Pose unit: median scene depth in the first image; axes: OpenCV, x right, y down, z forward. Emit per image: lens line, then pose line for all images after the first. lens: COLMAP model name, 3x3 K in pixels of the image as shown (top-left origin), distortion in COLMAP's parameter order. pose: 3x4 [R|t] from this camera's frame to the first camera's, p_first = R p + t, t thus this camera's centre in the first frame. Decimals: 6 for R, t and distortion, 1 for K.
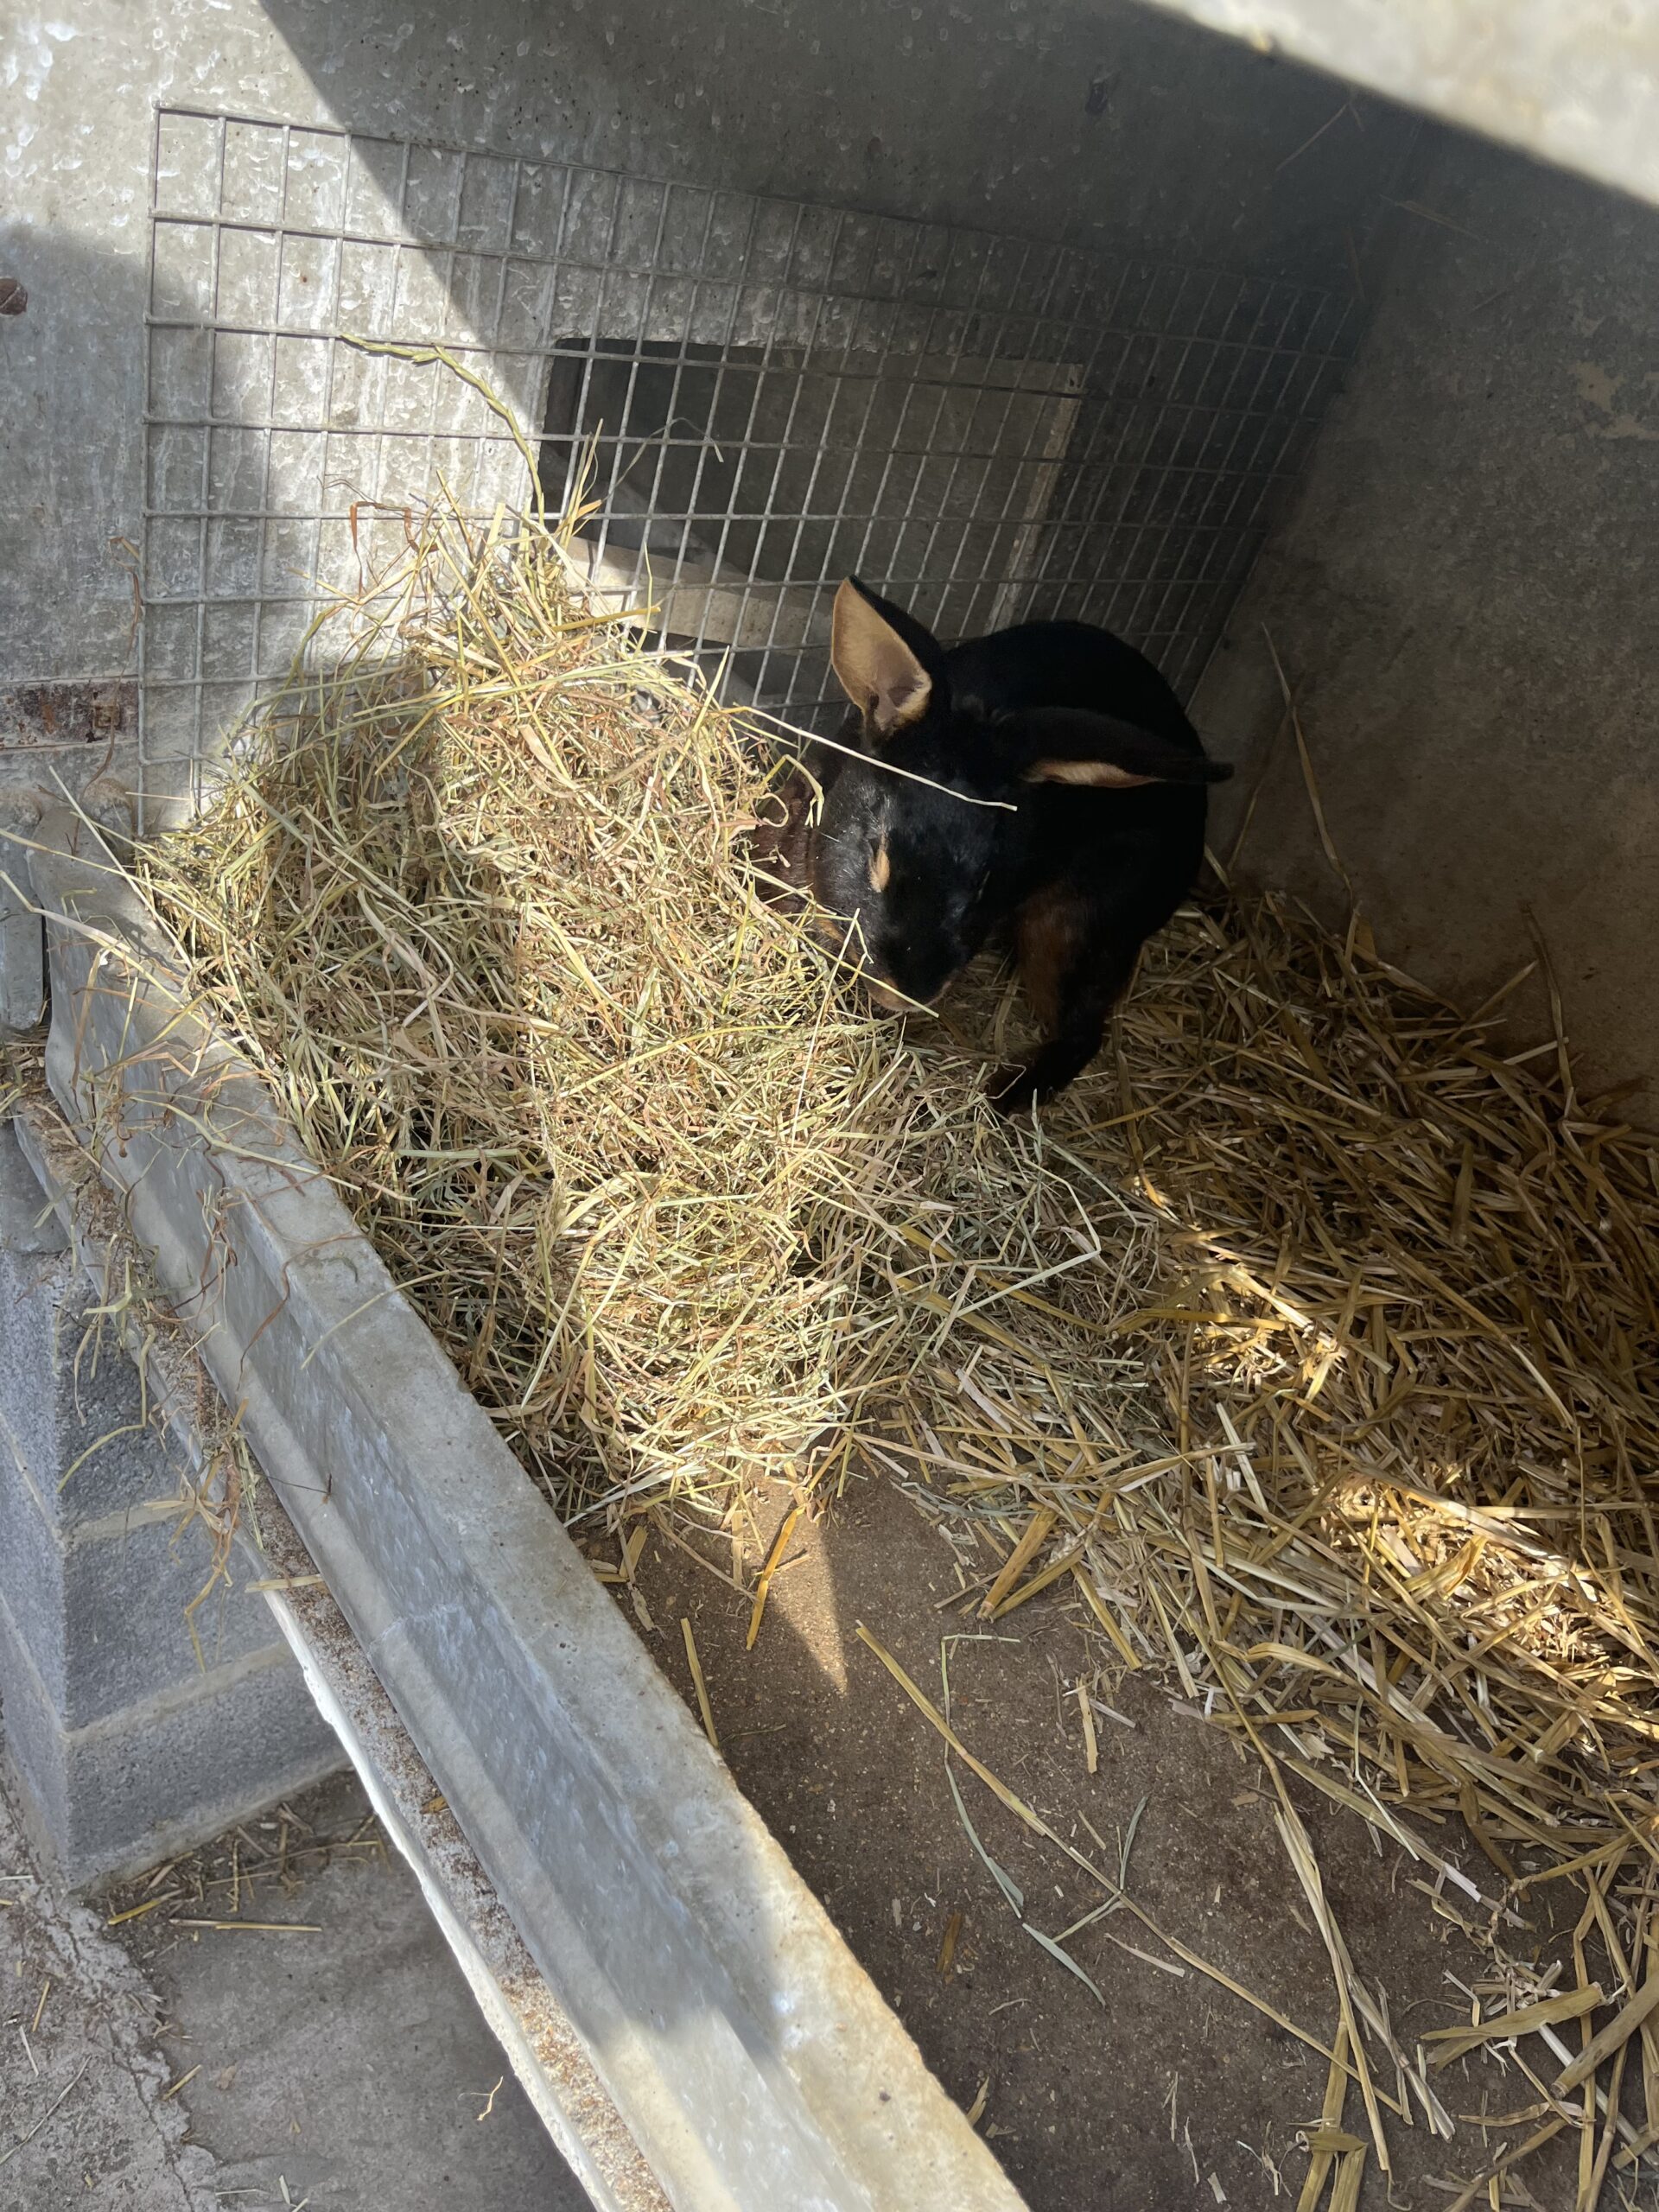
lens RADIAL K [[1668.2, 0, 795.8], [0, 1668.2, 1143.9], [0, 0, 1]] dist [0.045592, -0.055900]
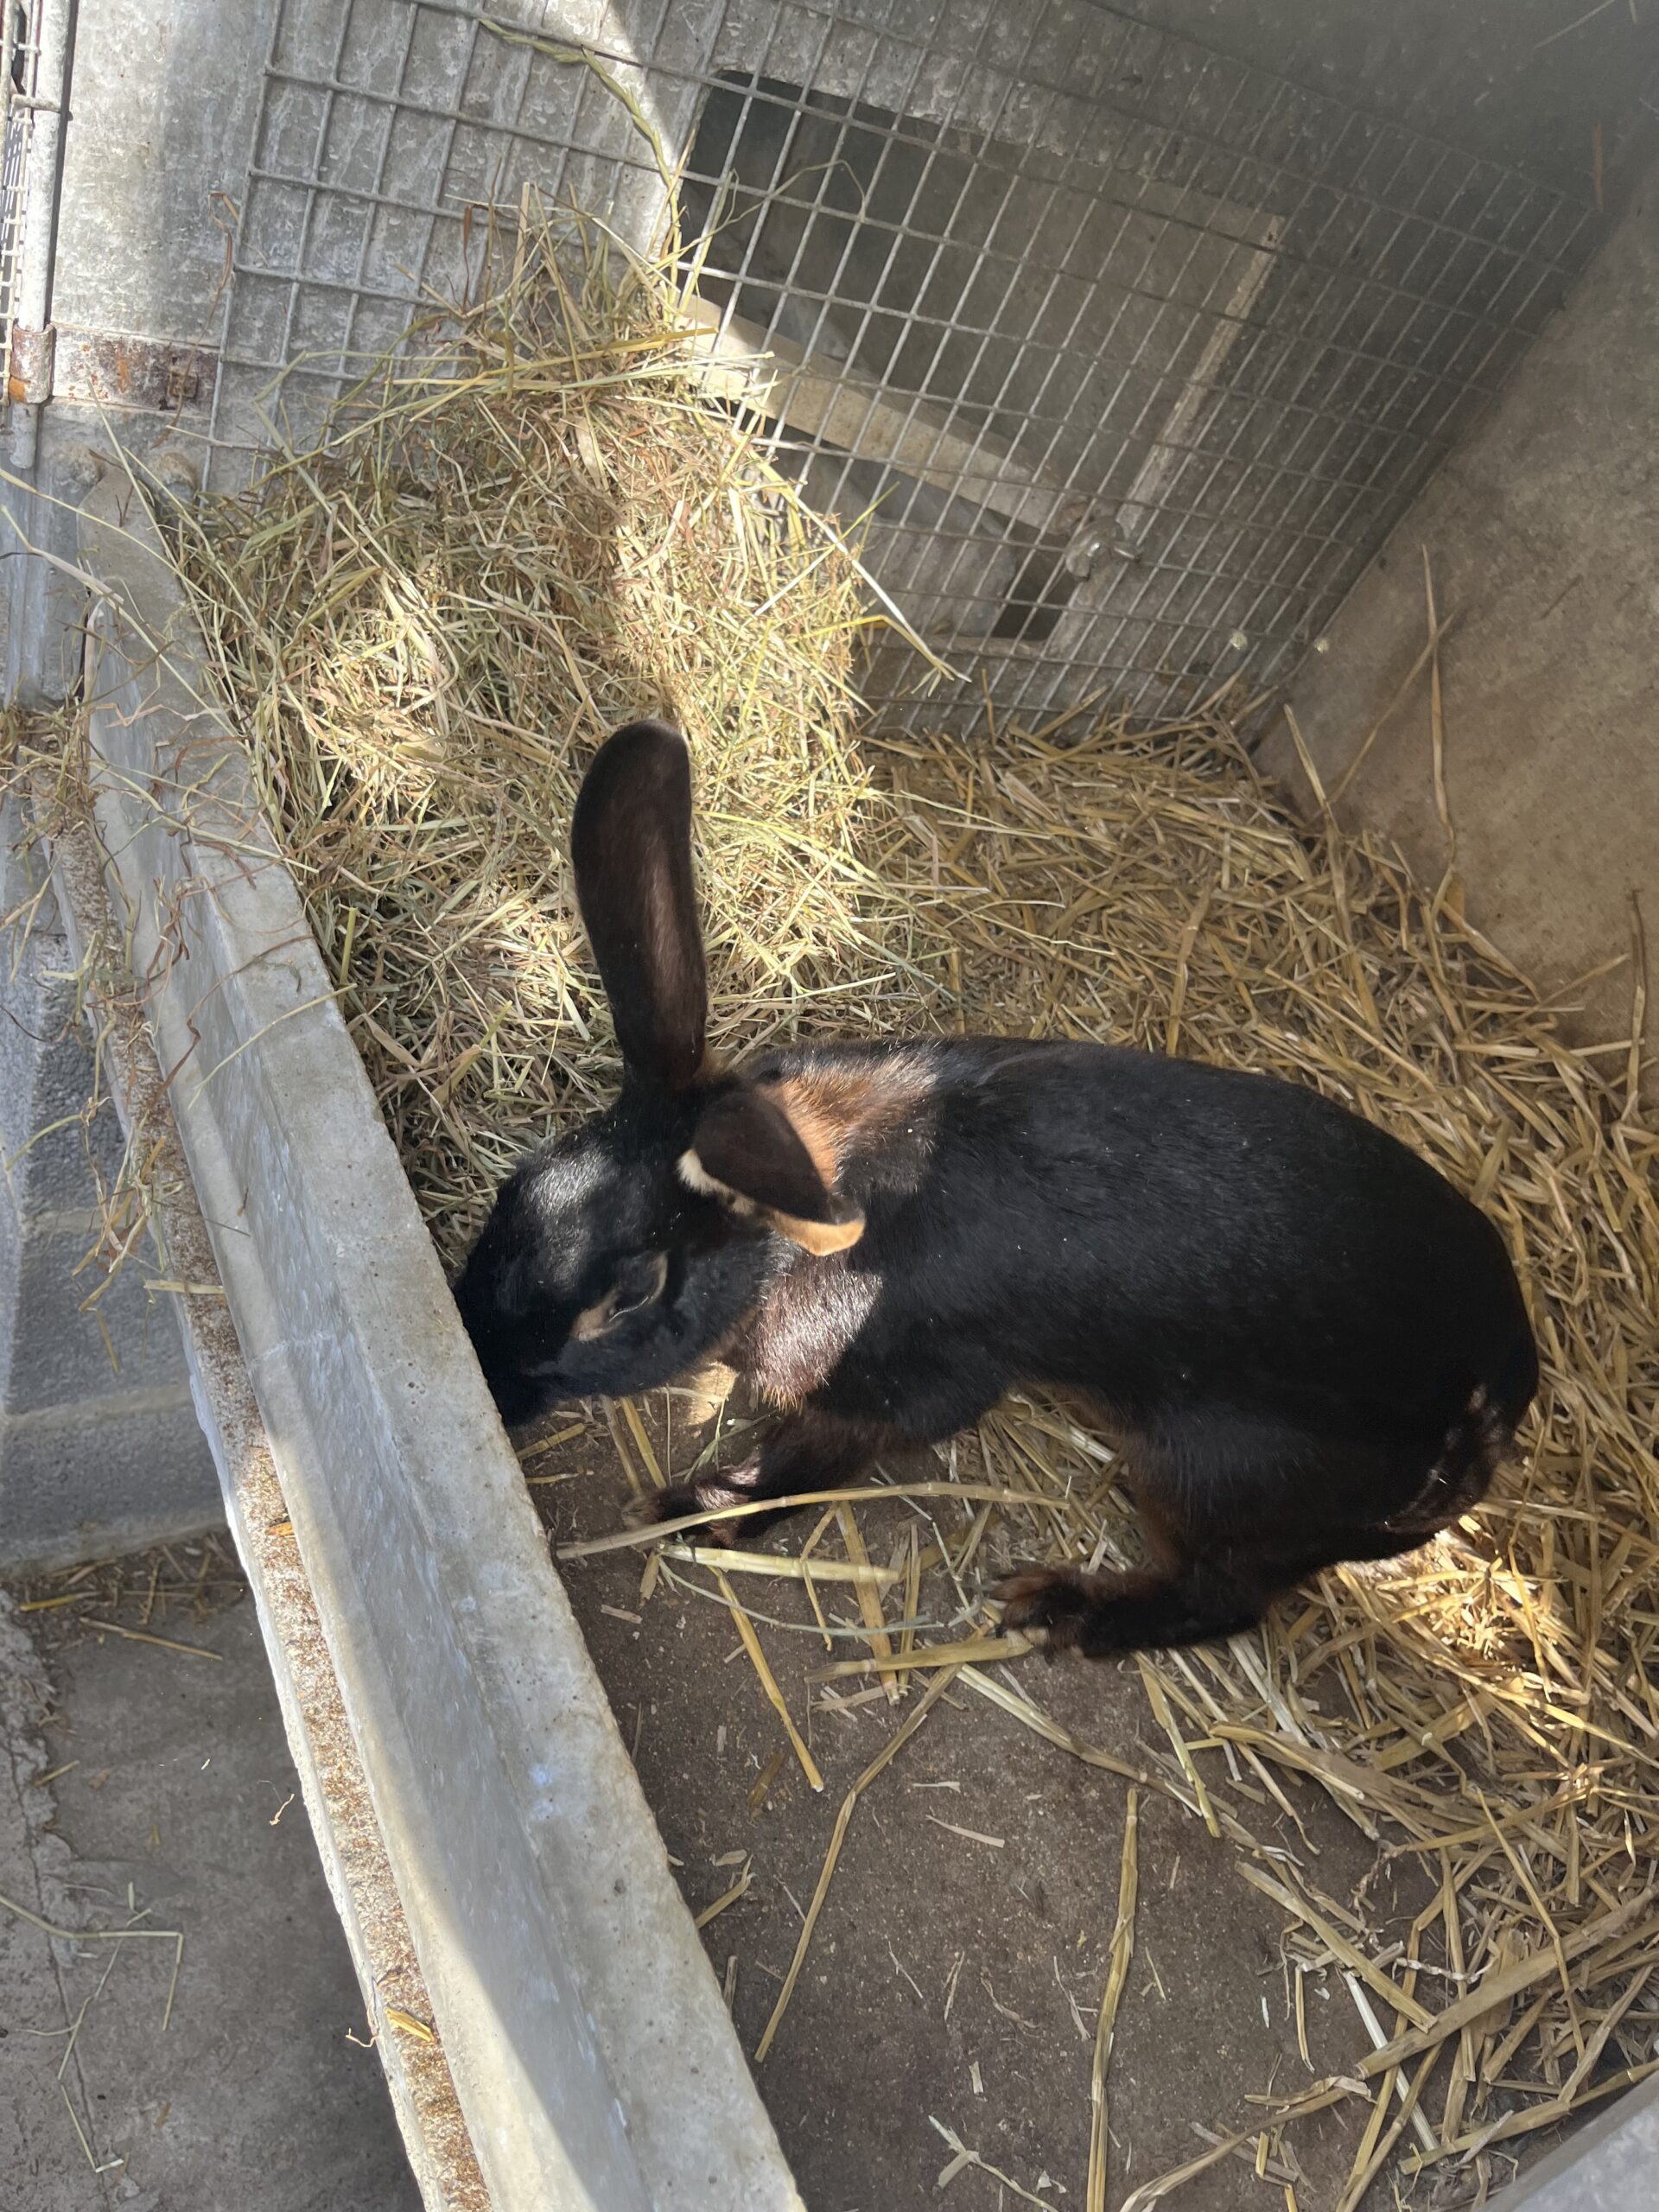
lens RADIAL K [[1615.3, 0, 816.8], [0, 1615.3, 1170.2], [0, 0, 1]] dist [0.063604, -0.082805]
pose [[0.978041, 0.201886, -0.051755, 0.081871], [-0.198315, 0.977860, 0.066788, 0.049157], [0.064093, -0.055058, 0.996424, 0.061917]]
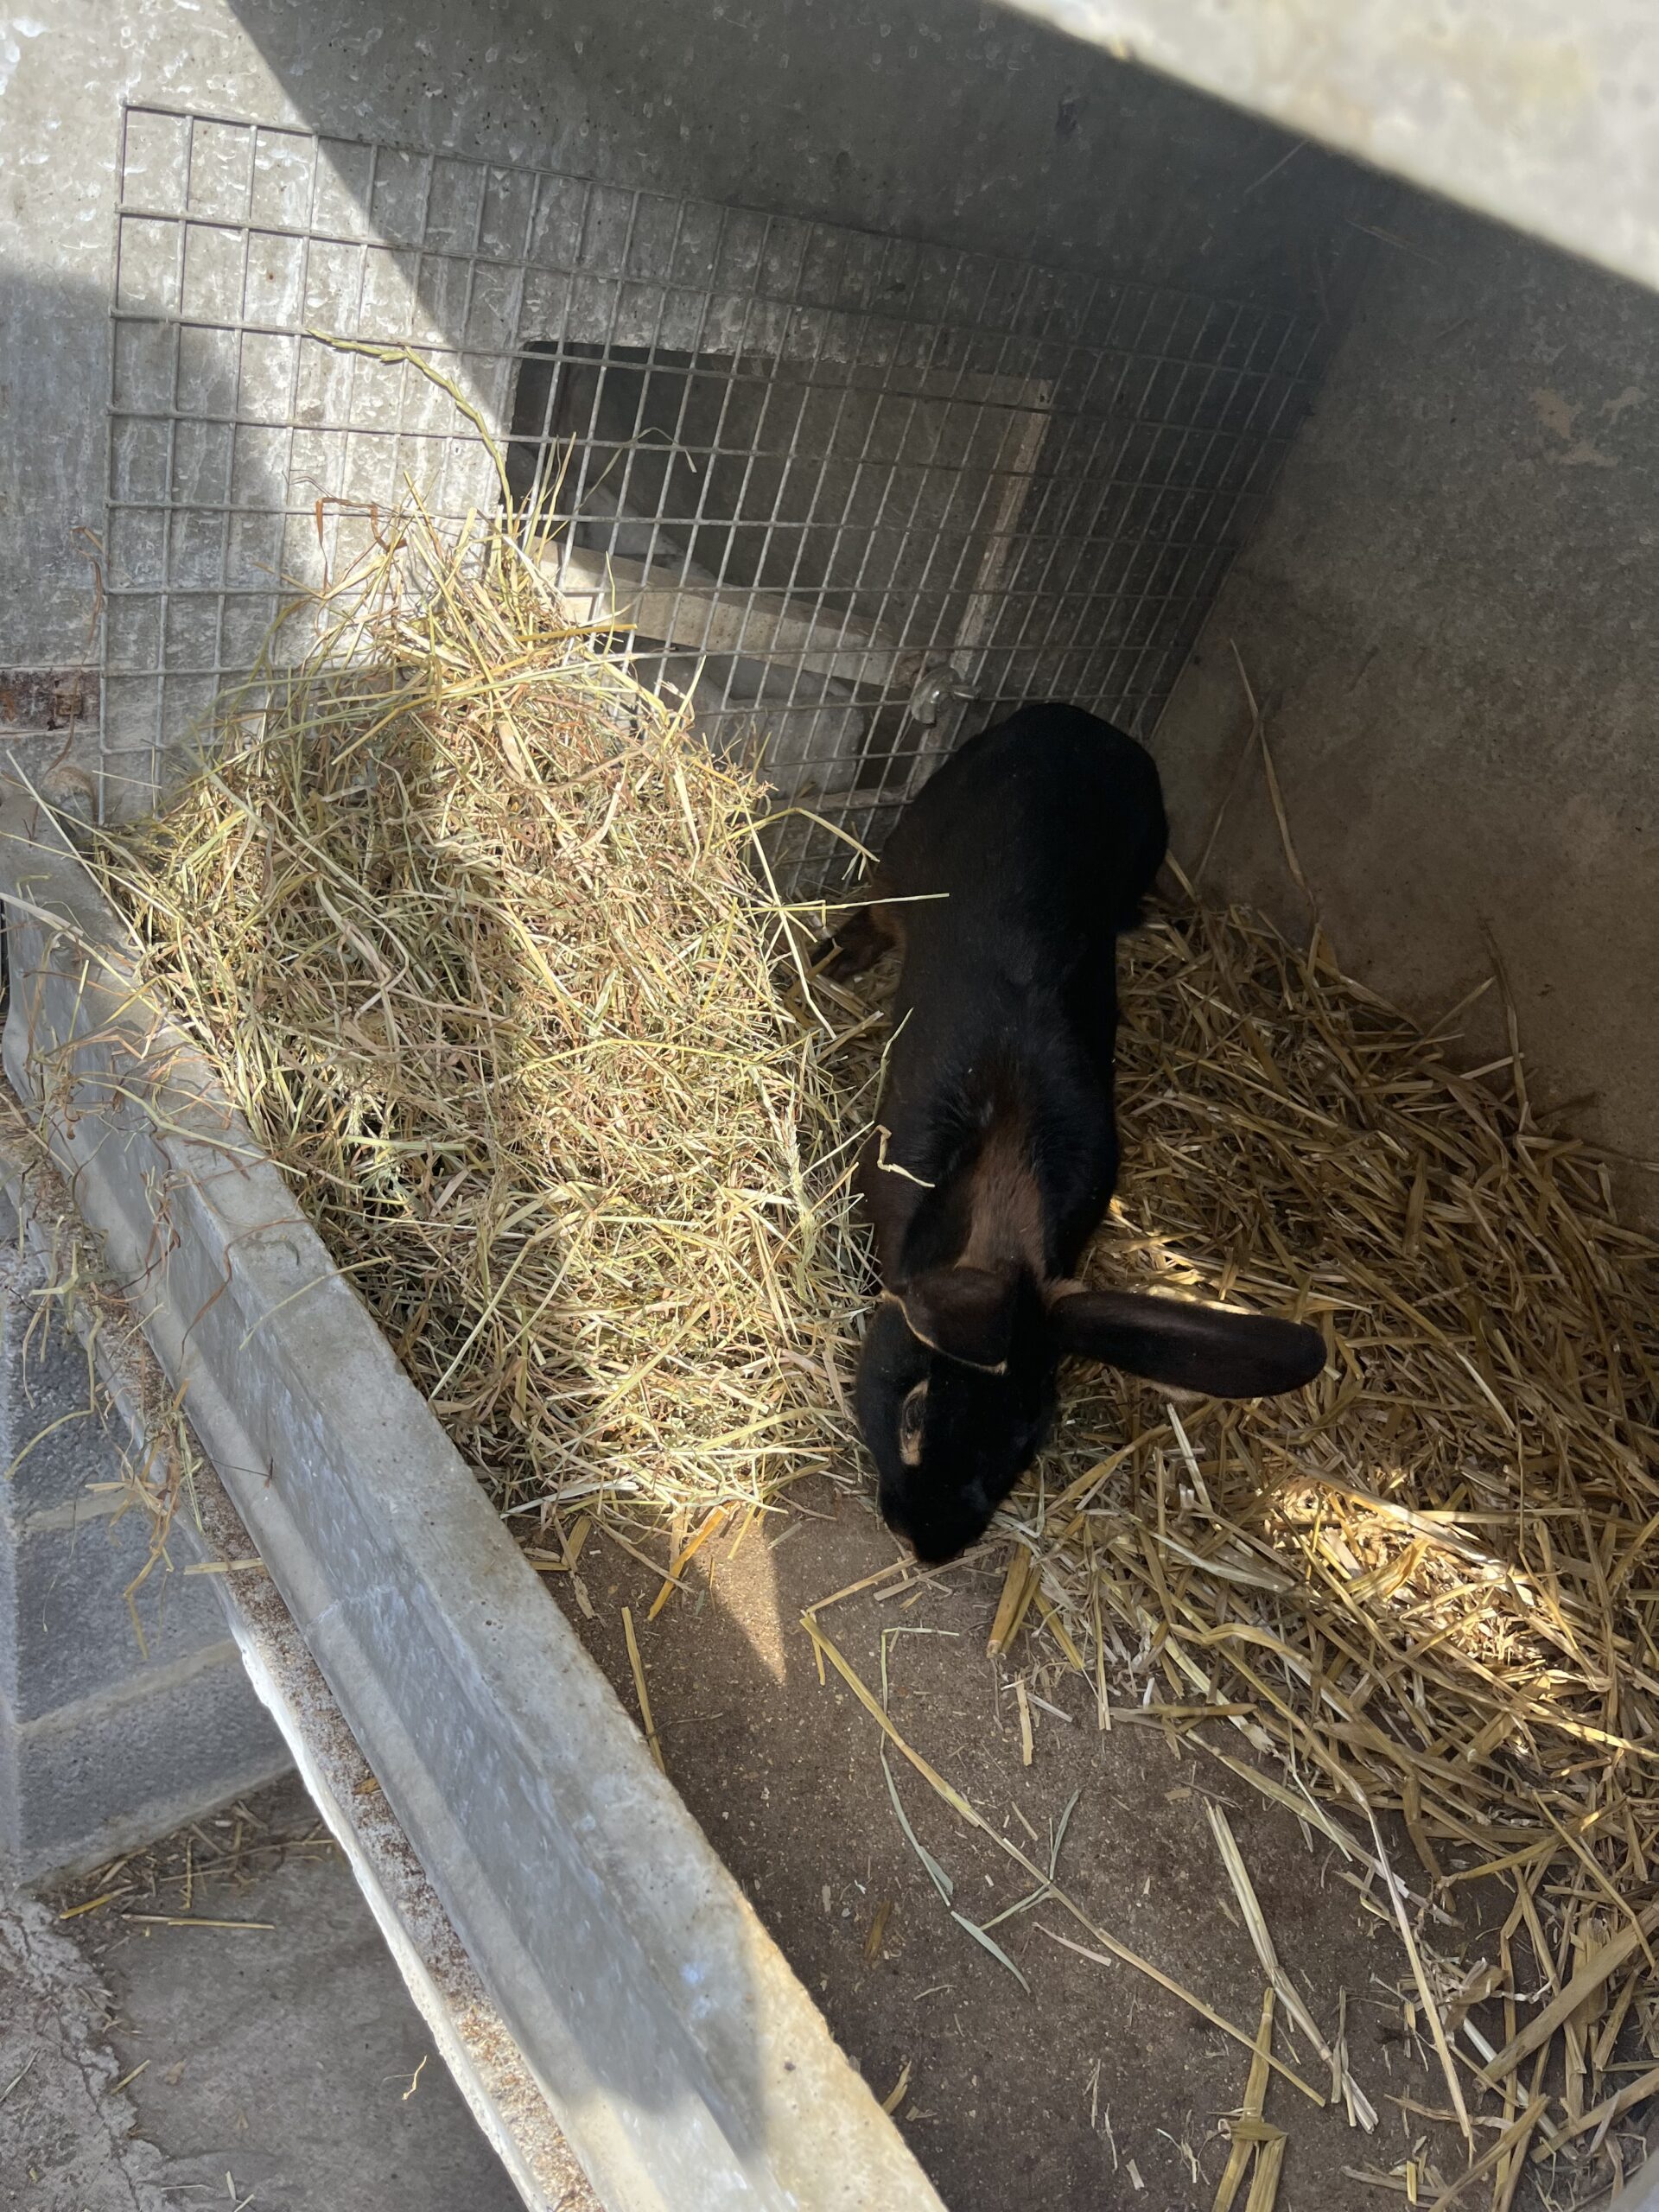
lens RADIAL K [[1677.2, 0, 829.4], [0, 1677.2, 1155.0], [0, 0, 1]] dist [0.051174, -0.069581]
pose [[0.999797, 0.015462, 0.012930, 0.035221], [-0.015353, 0.999846, -0.008453, 0.016130], [-0.013059, 0.008253, 0.999881, -0.015684]]
